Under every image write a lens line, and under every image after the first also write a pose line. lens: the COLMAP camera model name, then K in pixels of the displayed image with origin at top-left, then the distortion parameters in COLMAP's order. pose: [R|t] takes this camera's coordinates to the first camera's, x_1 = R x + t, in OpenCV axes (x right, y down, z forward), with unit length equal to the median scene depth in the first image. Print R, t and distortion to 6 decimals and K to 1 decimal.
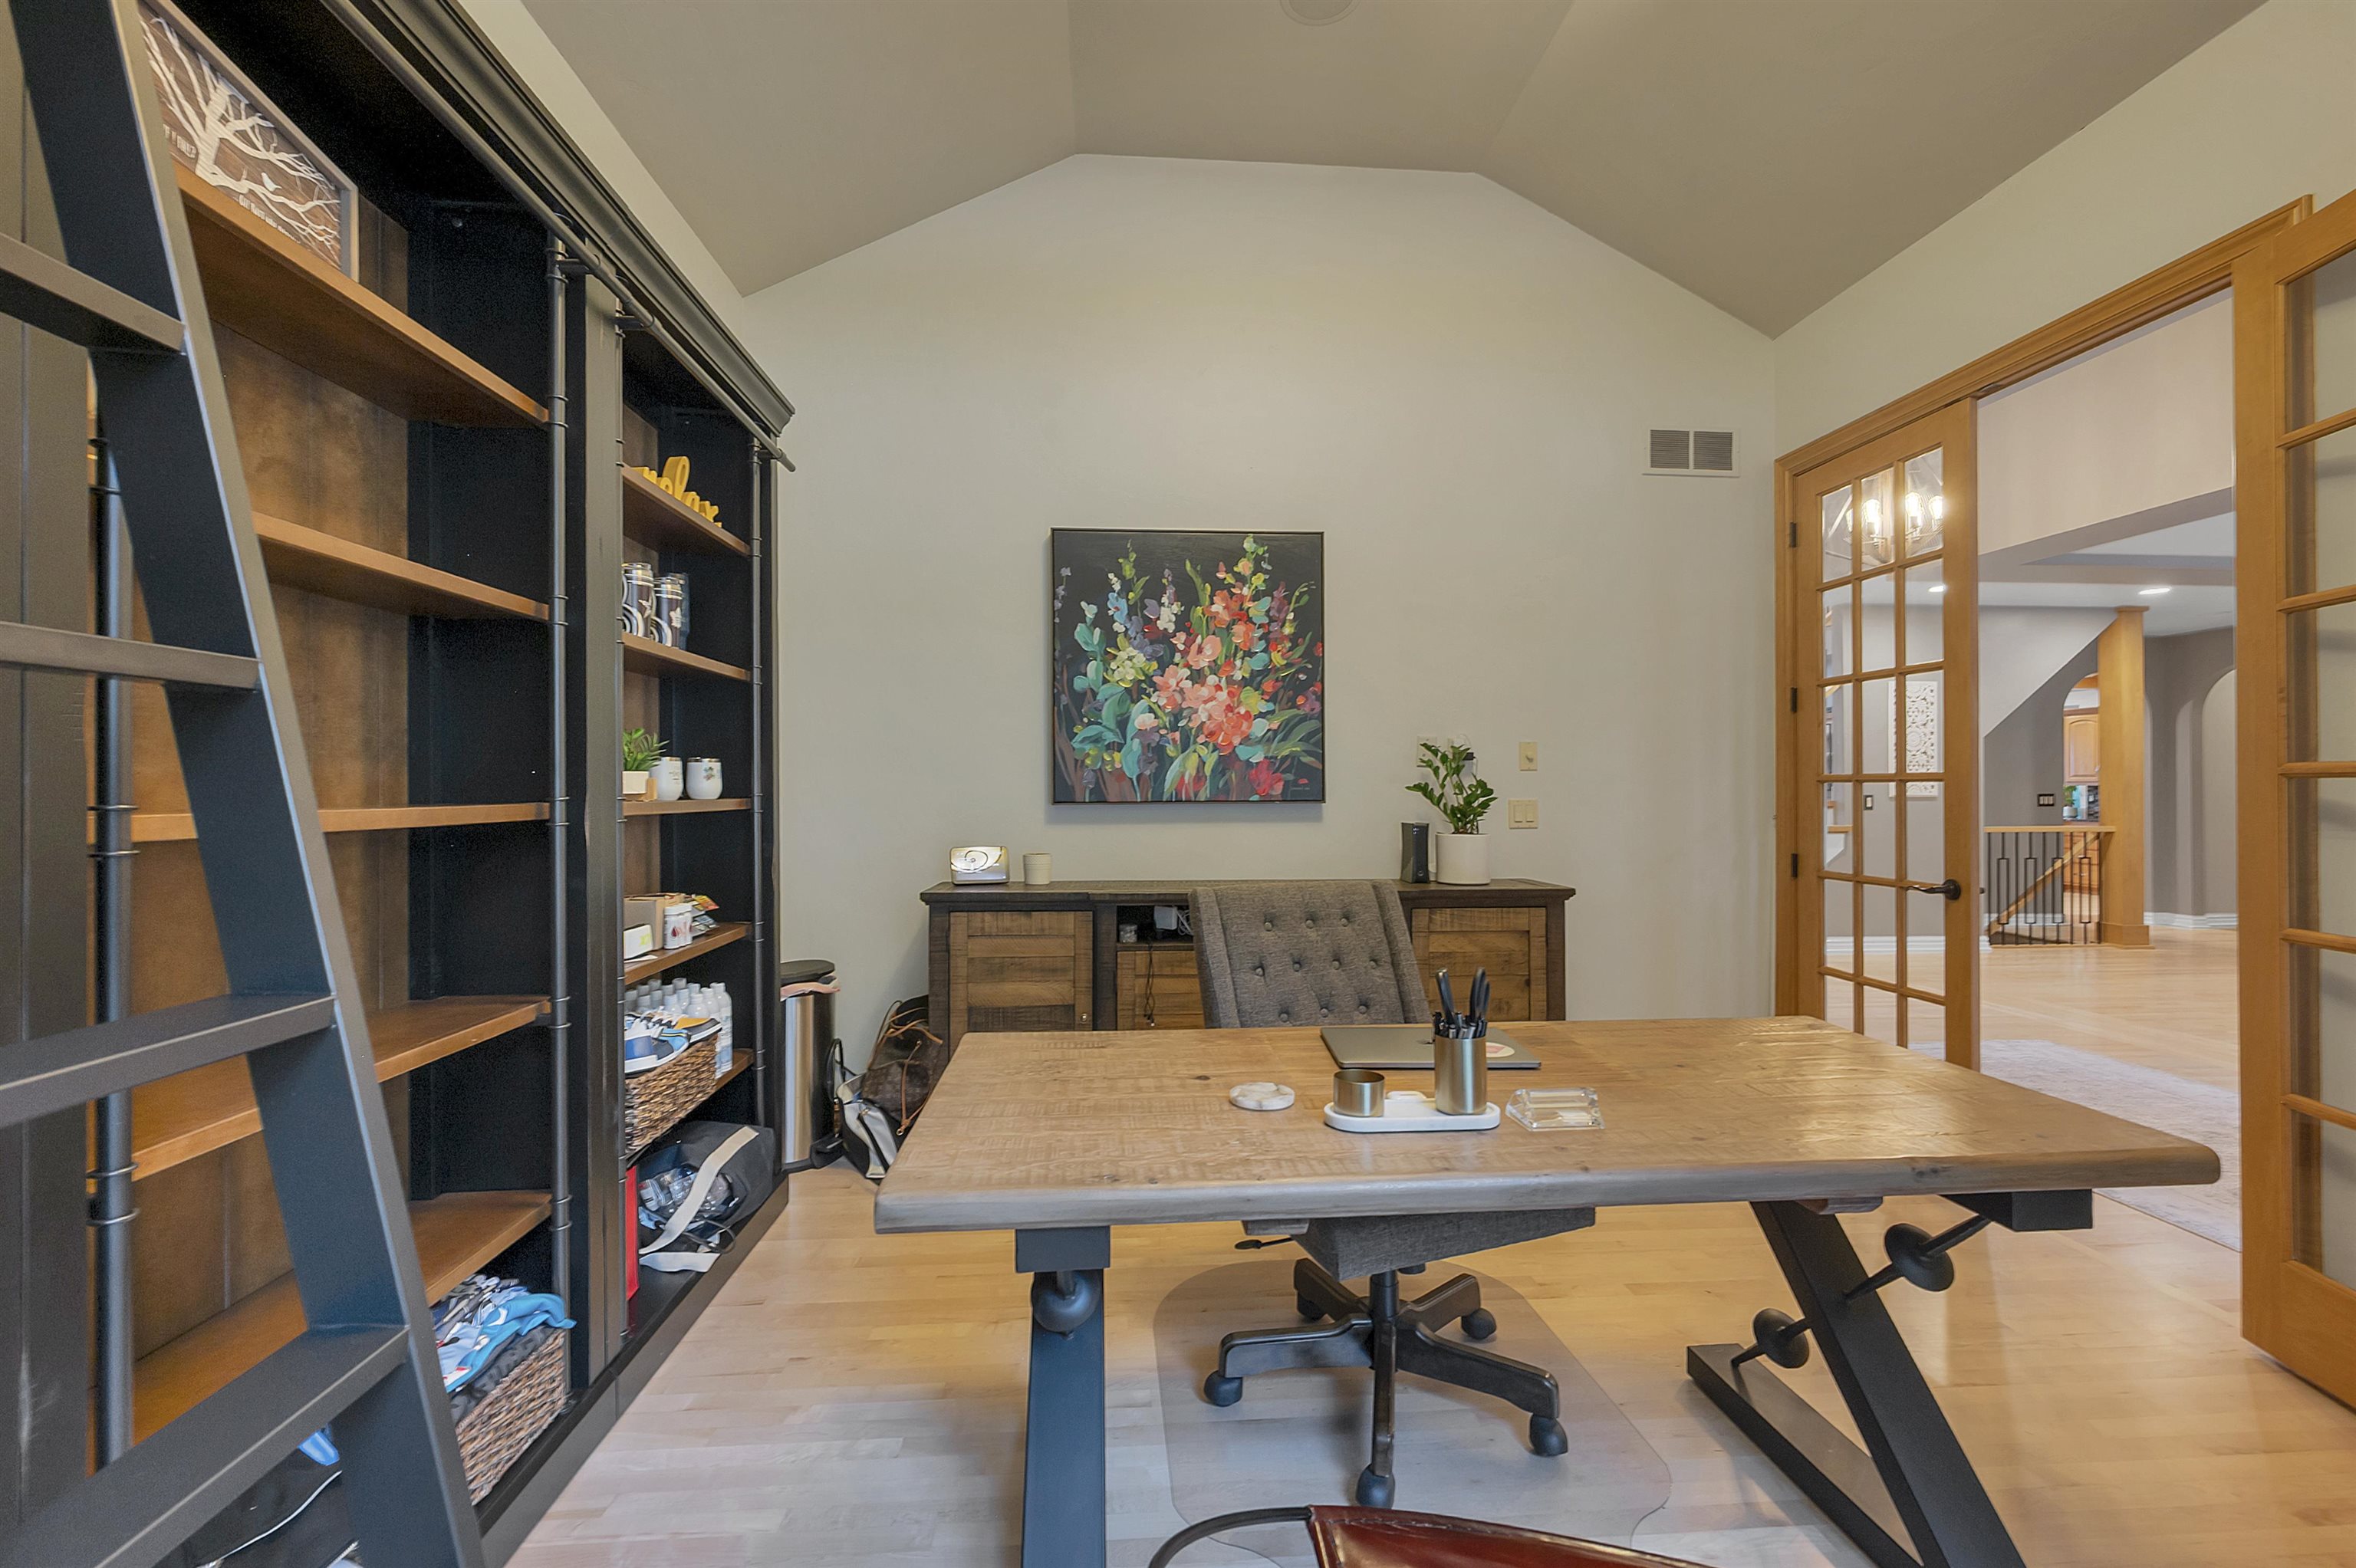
lens RADIAL K [[961.1, 0, 1178.0], [0, 961.1, 784.0], [0, 0, 1]] dist [-0.000937, -0.000047]
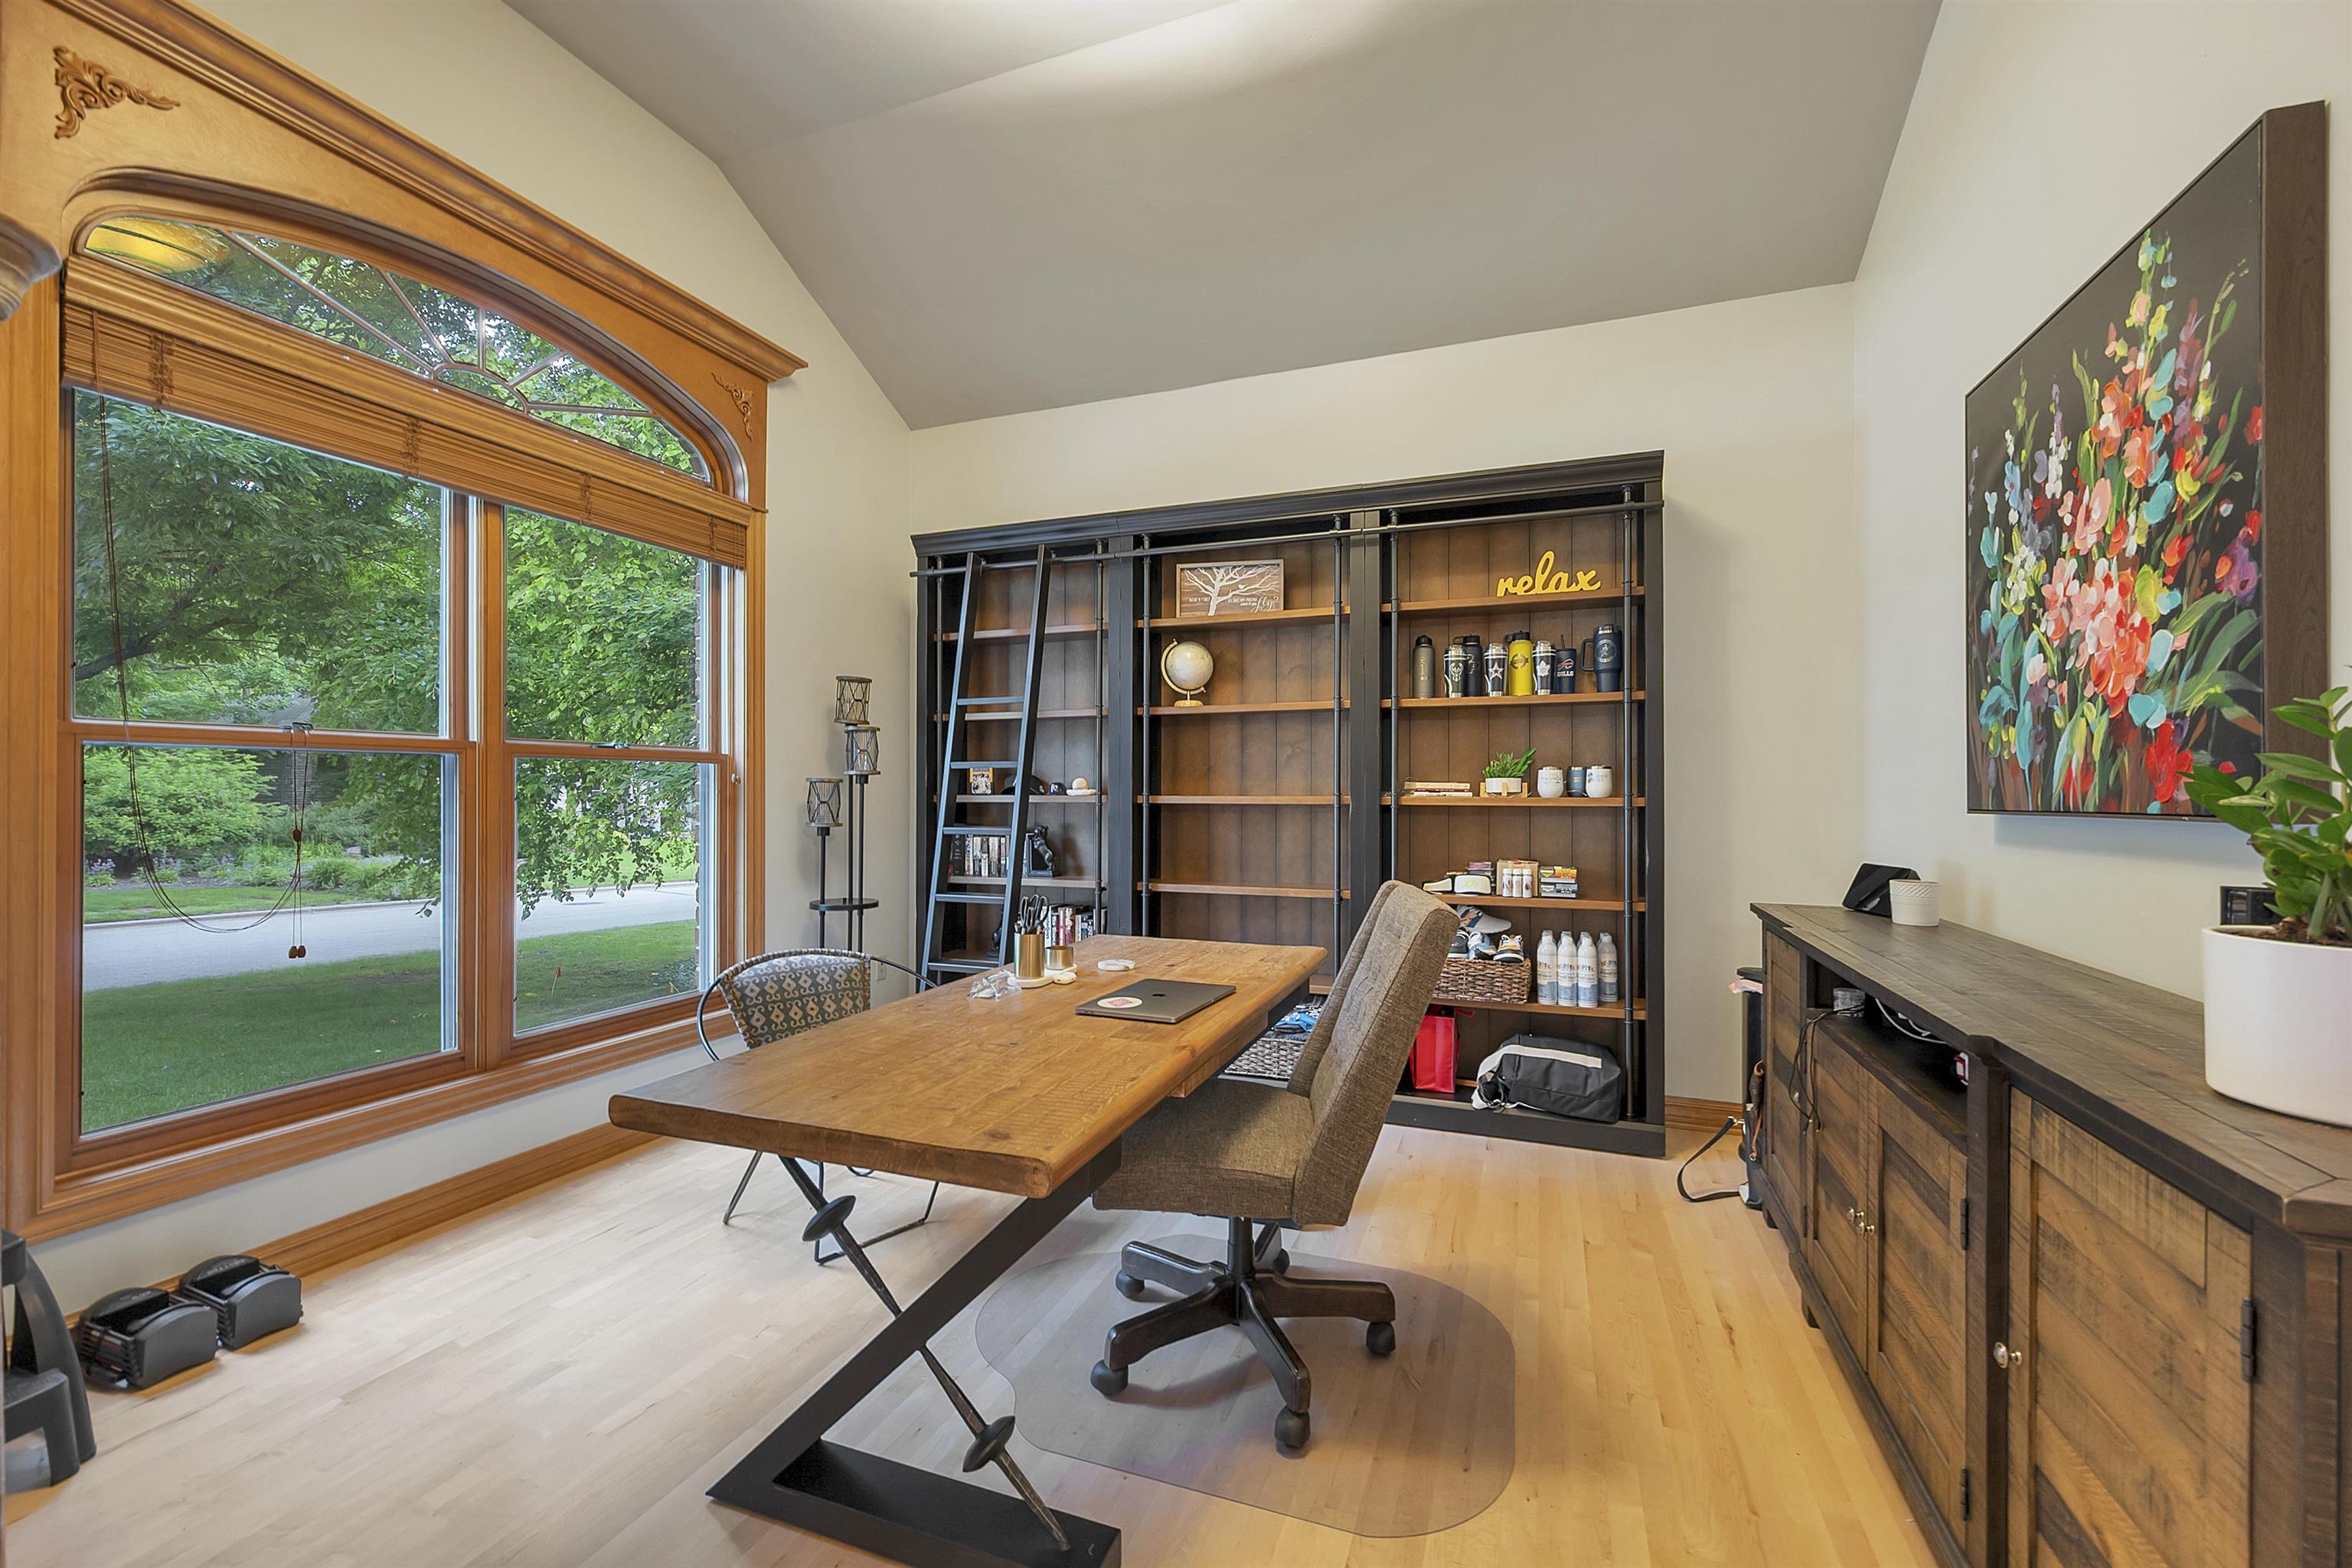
lens RADIAL K [[959.6, 0, 1176.0], [0, 959.6, 784.0], [0, 0, 1]] dist [-0.000937, -0.000047]
pose [[-0.431150, -0.008780, -0.902237, 0.687314], [-0.000986, 0.999957, -0.009260, 0.008031], [0.902280, -0.003103, -0.431140, 0.781929]]
